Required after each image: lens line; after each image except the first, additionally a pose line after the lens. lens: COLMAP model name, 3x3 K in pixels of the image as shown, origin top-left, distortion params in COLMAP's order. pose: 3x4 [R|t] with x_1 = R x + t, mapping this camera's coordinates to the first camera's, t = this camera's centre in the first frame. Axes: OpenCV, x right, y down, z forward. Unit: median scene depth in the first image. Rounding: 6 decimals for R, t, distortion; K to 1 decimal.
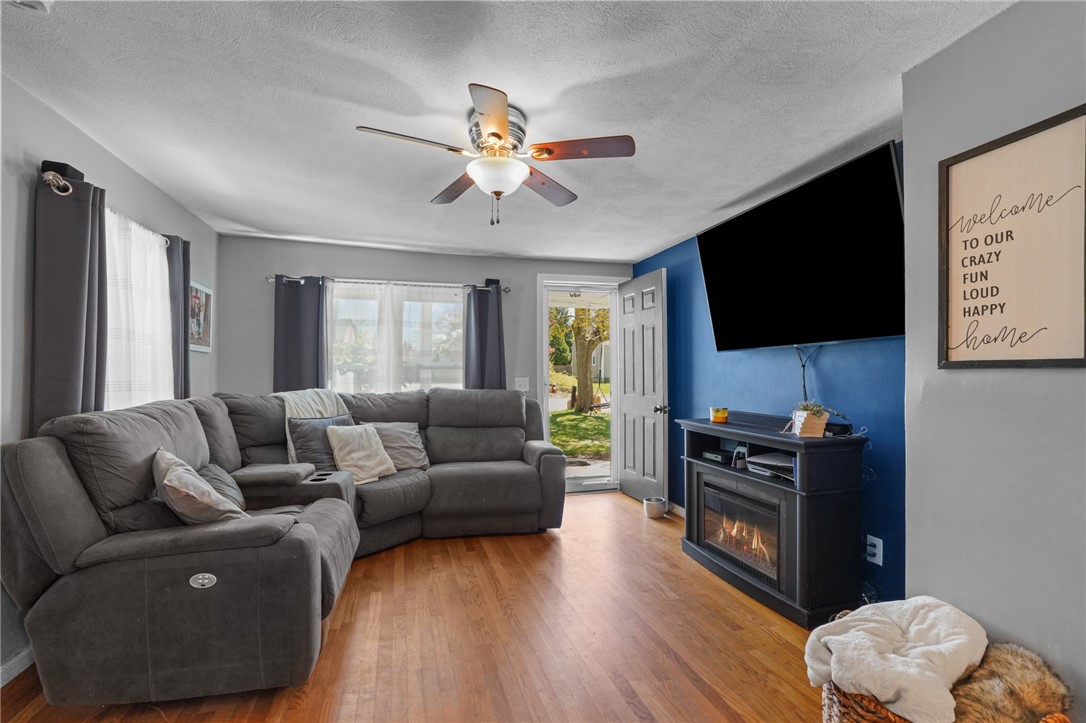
lens RADIAL K [[502.2, 0, 541.4], [0, 502.2, 369.8], [0, 0, 1]] dist [-0.031717, 0.008512]
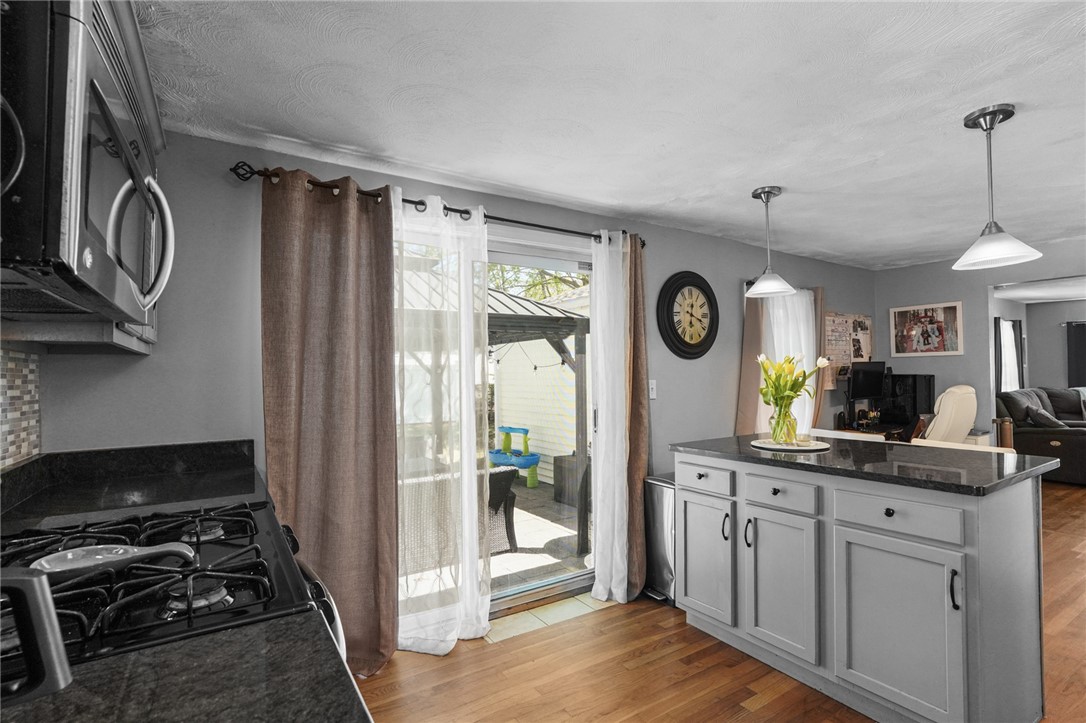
lens RADIAL K [[502.2, 0, 538.6], [0, 502.2, 362.7], [0, 0, 1]] dist [-0.031717, 0.008512]
pose [[0.280848, -0.038637, -0.958974, 0.843819], [0.026785, 0.999116, -0.032410, -0.049449], [0.959378, -0.016584, 0.281635, -1.818334]]
